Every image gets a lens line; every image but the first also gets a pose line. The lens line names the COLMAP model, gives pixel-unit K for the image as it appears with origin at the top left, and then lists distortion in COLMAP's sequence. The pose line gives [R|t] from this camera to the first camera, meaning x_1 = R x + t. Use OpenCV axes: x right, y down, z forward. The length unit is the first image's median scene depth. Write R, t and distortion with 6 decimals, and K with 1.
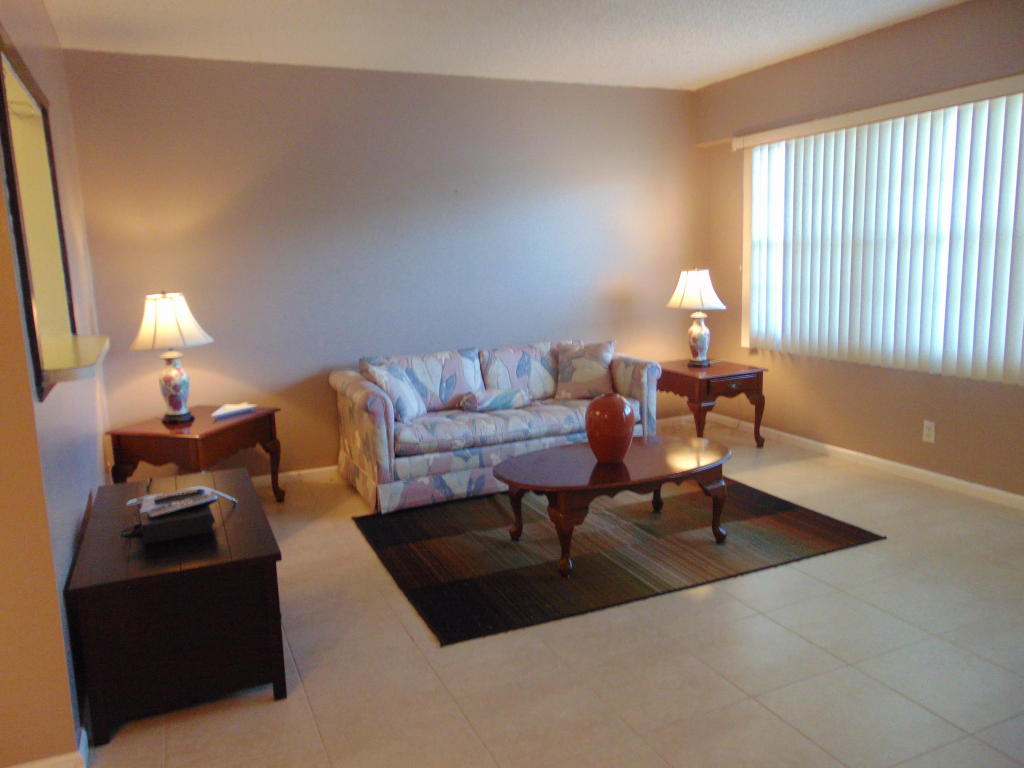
lens RADIAL K [[769.4, 0, 512.0], [0, 769.4, 384.0], [0, 0, 1]] dist [-0.050525, 0.086388]
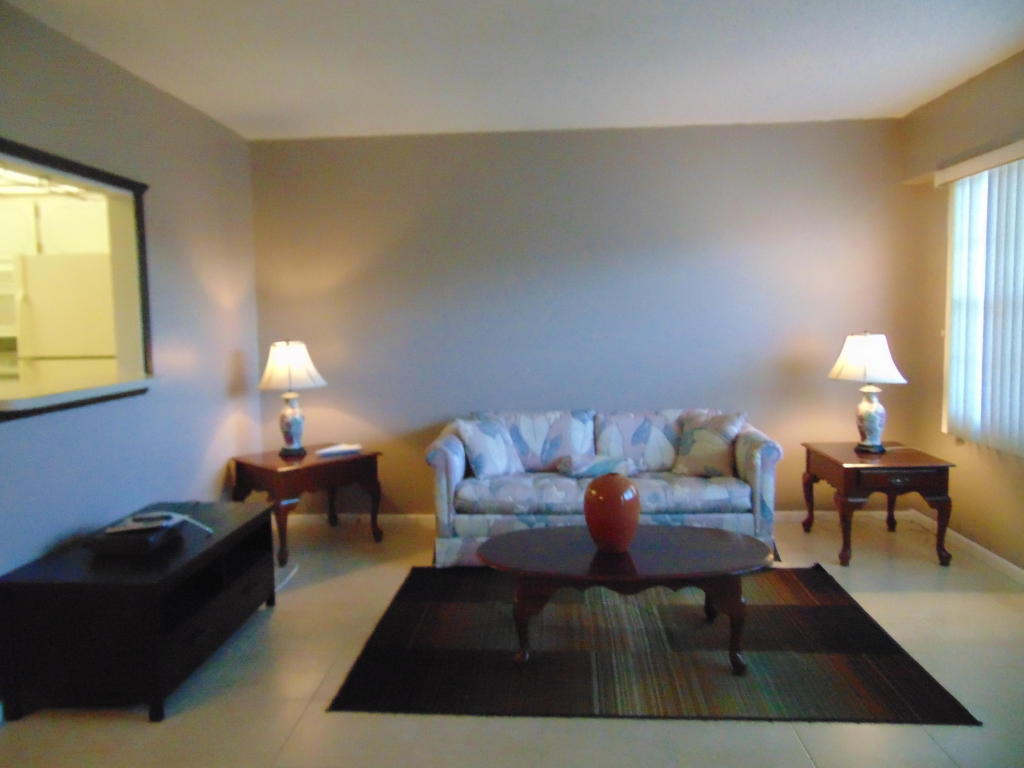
lens RADIAL K [[769.4, 0, 512.0], [0, 769.4, 384.0], [0, 0, 1]] dist [-0.050525, 0.086388]
pose [[0.885217, 0.058492, -0.461485, 0.314163], [-0.088323, 0.995151, -0.043289, -0.029821], [0.456715, 0.079080, 0.886091, 0.119814]]
